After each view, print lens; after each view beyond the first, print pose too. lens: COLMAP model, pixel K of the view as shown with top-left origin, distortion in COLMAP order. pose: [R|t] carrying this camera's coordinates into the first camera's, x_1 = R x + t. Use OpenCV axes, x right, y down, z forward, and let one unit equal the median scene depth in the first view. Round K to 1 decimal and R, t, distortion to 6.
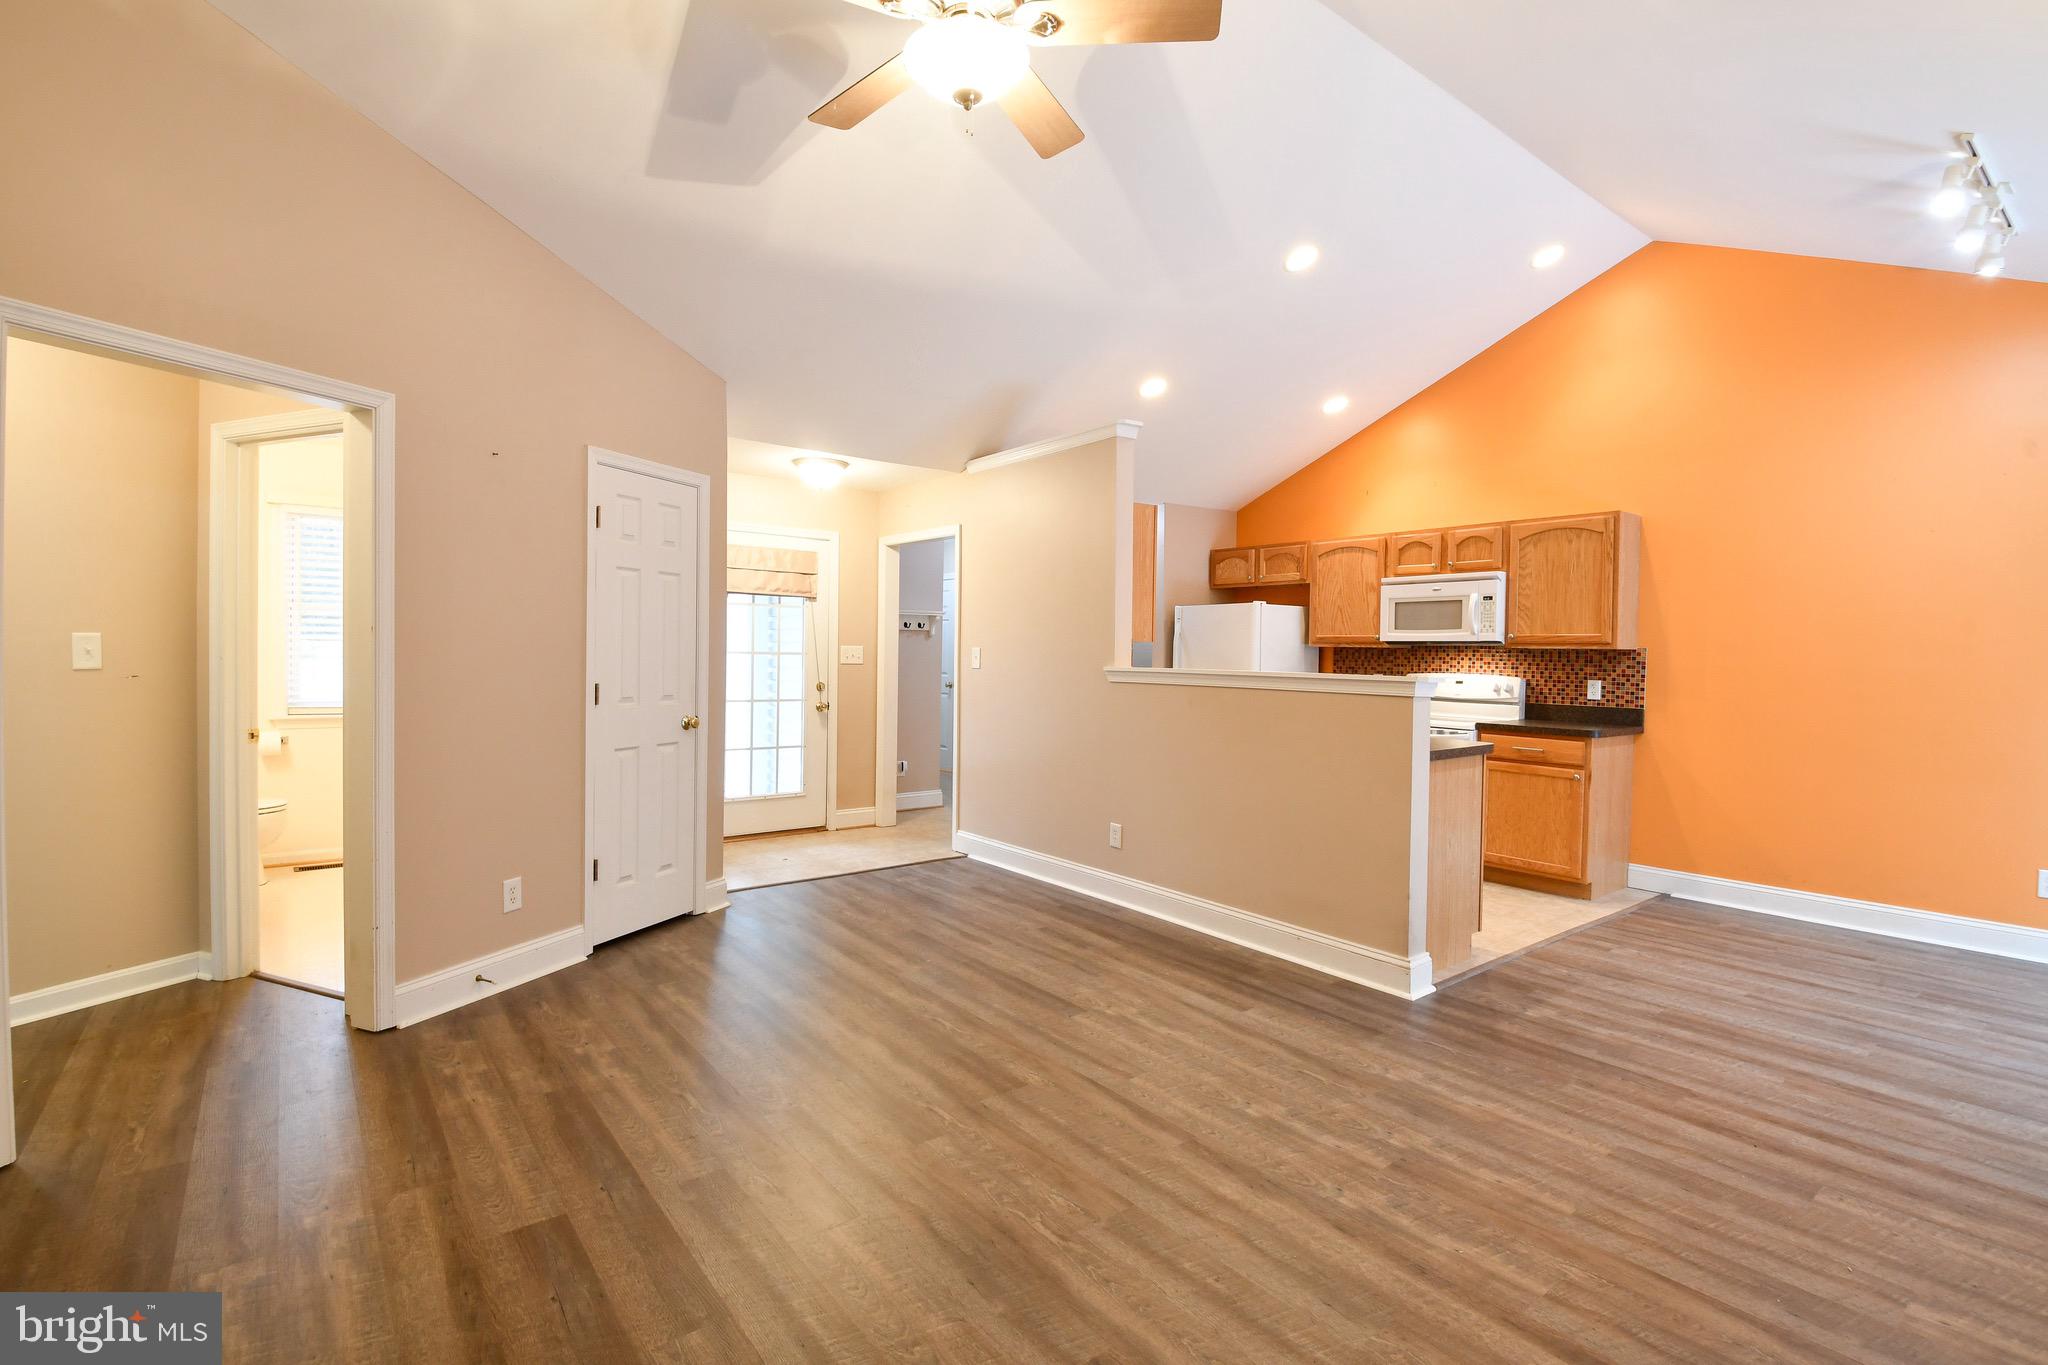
lens RADIAL K [[931.4, 0, 1027.1], [0, 931.4, 680.4], [0, 0, 1]] dist [-0.016064, -0.005490]
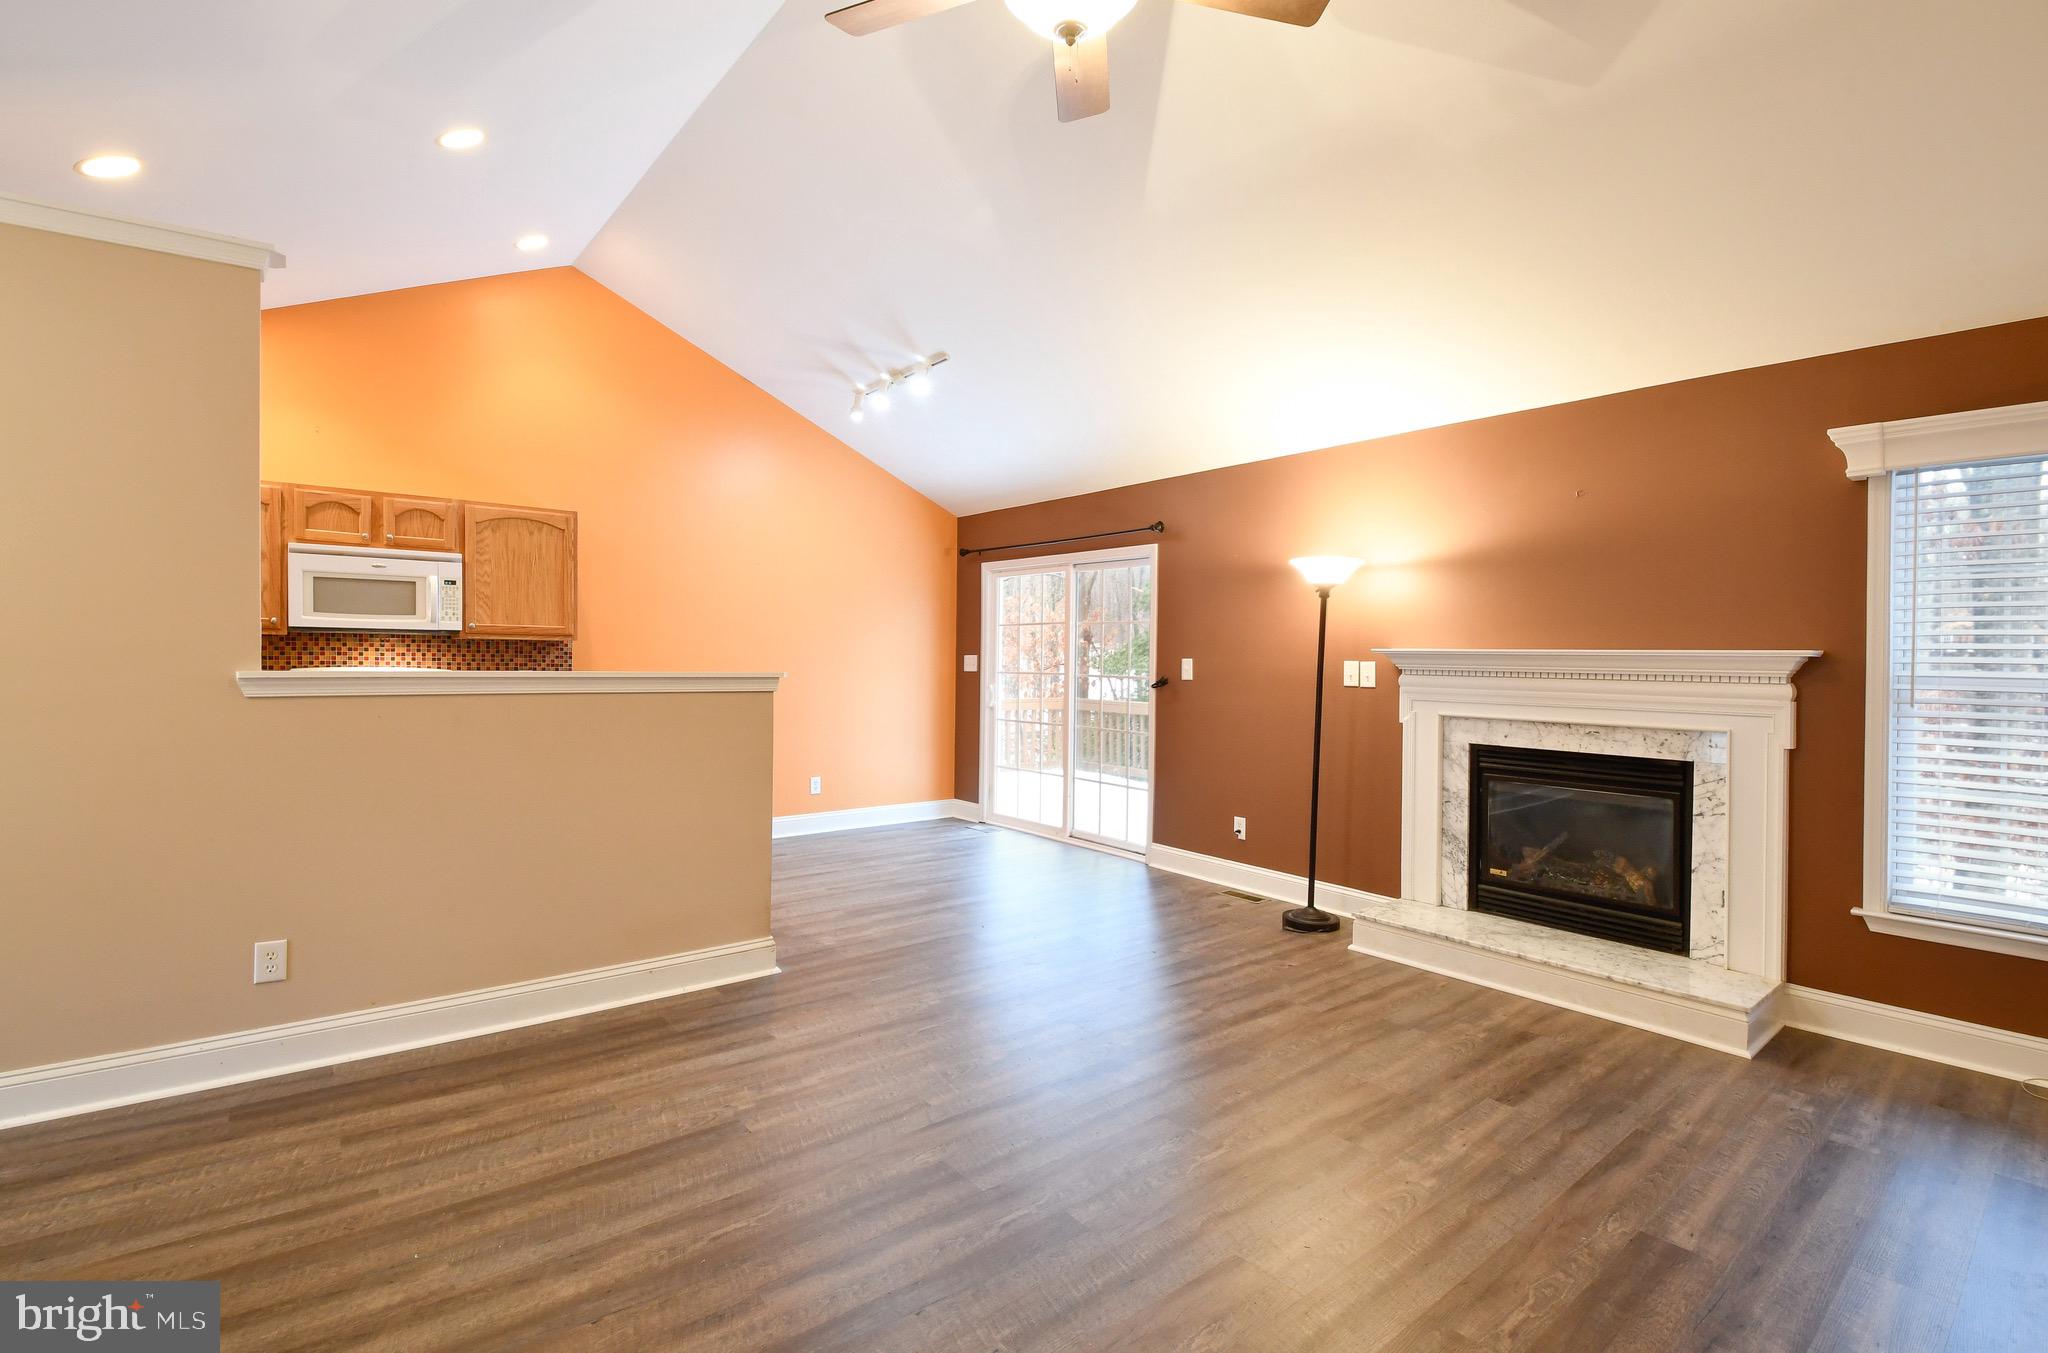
lens RADIAL K [[946.3, 0, 1009.0], [0, 946.3, 666.4], [0, 0, 1]] dist [-0.002035, -0.008485]
pose [[-0.013814, -0.023606, 0.999626, -0.453665], [0.017199, 0.999568, 0.023842, -0.021114], [-0.999757, 0.017522, -0.013402, 0.497080]]
